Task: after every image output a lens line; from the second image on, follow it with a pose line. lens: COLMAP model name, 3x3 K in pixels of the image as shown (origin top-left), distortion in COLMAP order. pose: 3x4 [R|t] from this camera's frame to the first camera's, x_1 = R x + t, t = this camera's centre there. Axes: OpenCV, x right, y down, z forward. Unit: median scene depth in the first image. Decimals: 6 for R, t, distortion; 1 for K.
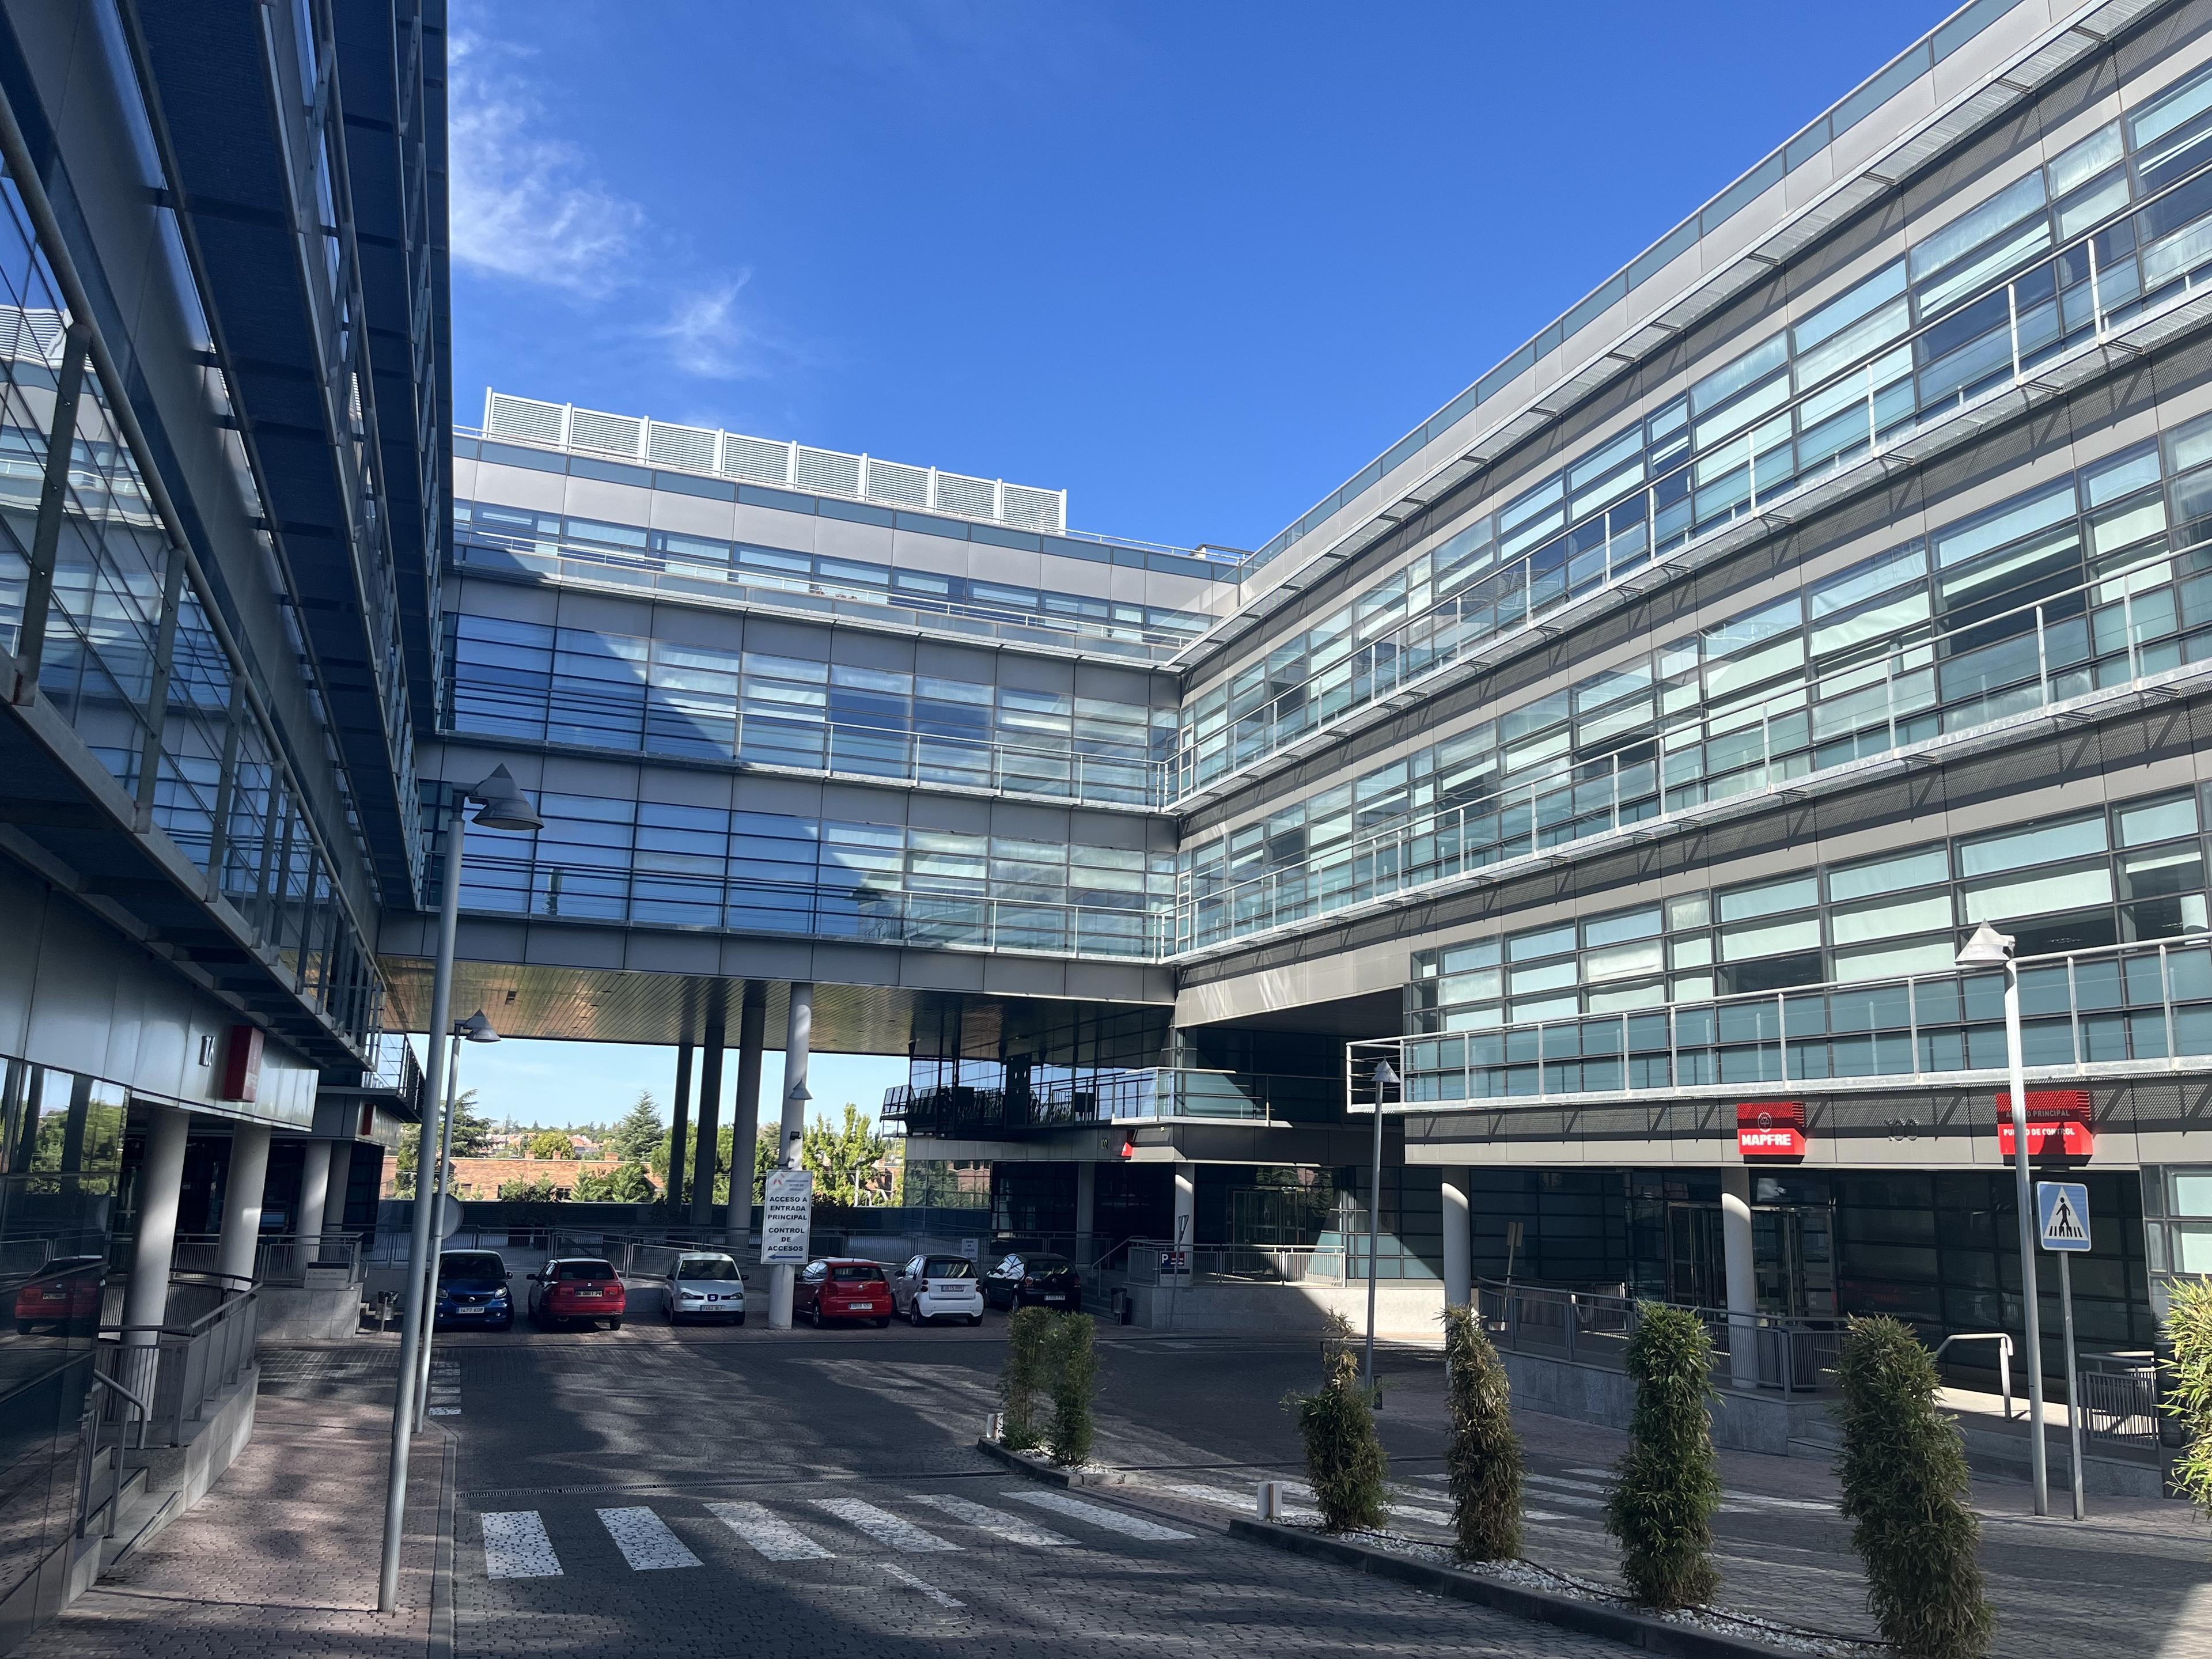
lens RADIAL K [[1685.4, 0, 1113.5], [0, 1685.4, 830.1], [0, 0, 1]] dist [0.069654, -0.099445]
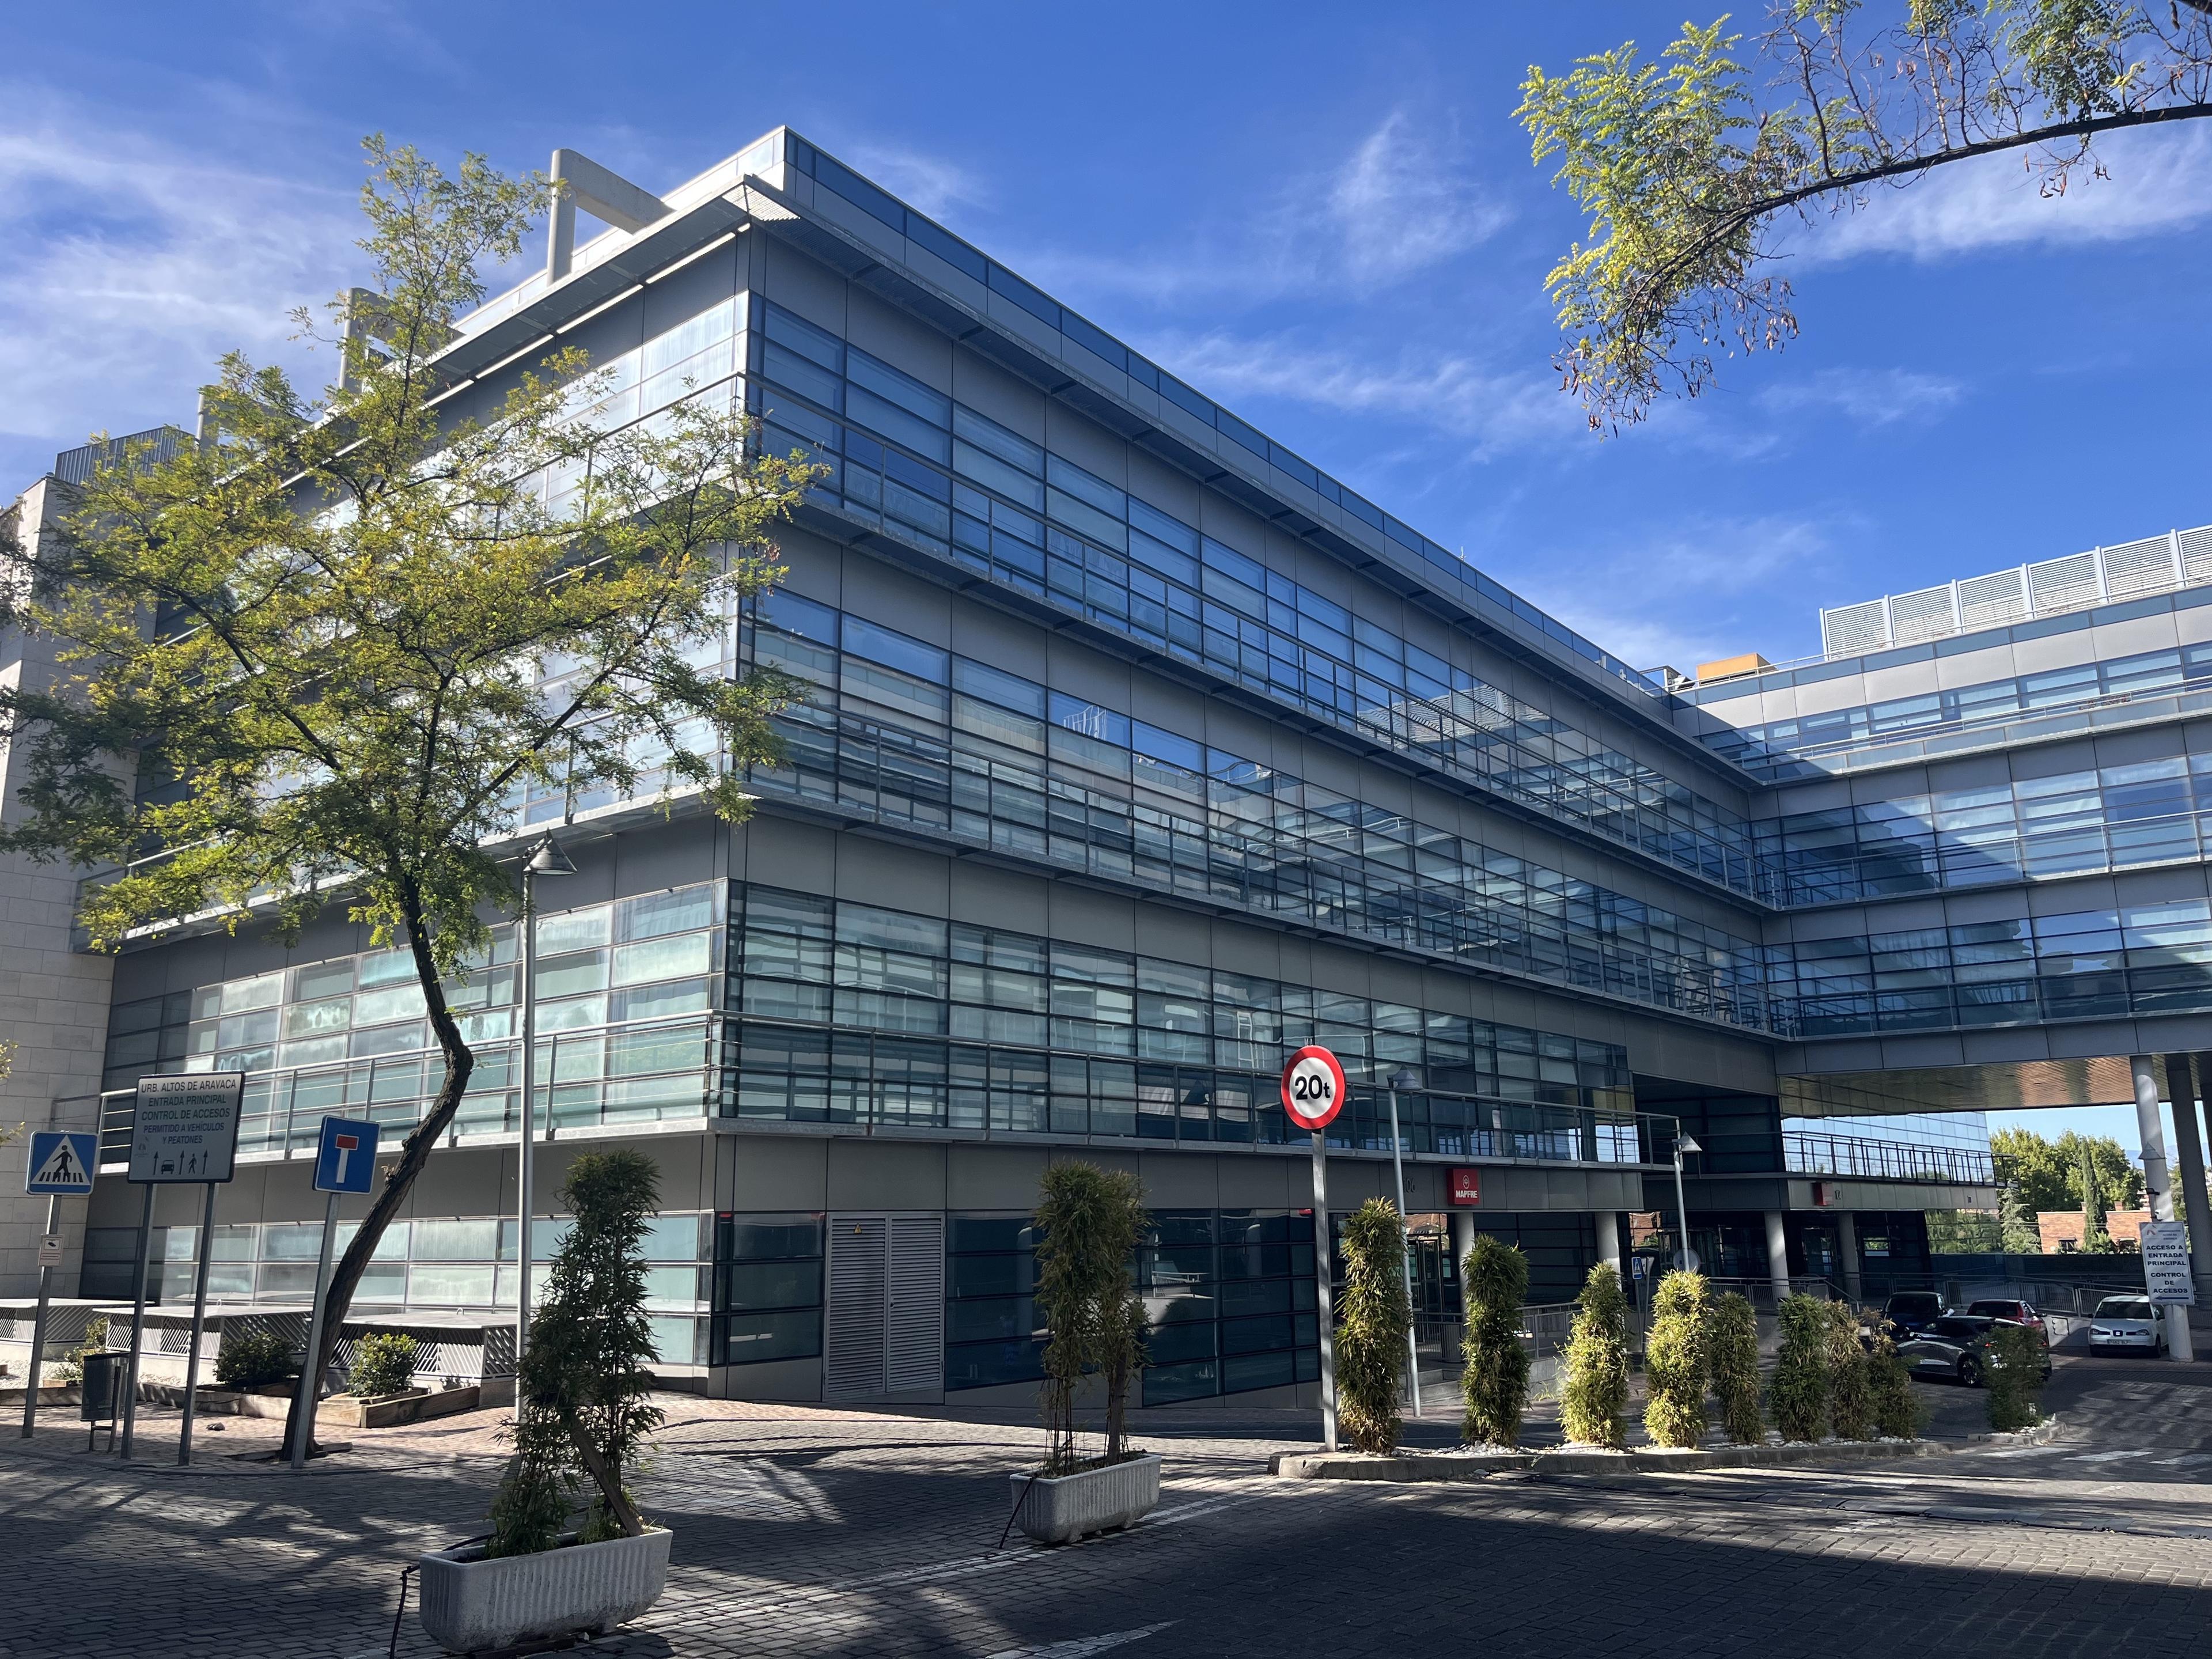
lens RADIAL K [[1685.4, 0, 1103.1], [0, 1685.4, 847.6], [0, 0, 1]] dist [0.069654, -0.099445]
pose [[0.511645, -0.220544, -0.830410, 0.429436], [0.199383, 0.970588, -0.134926, -0.027222], [0.835743, -0.096535, 0.540569, -0.171994]]
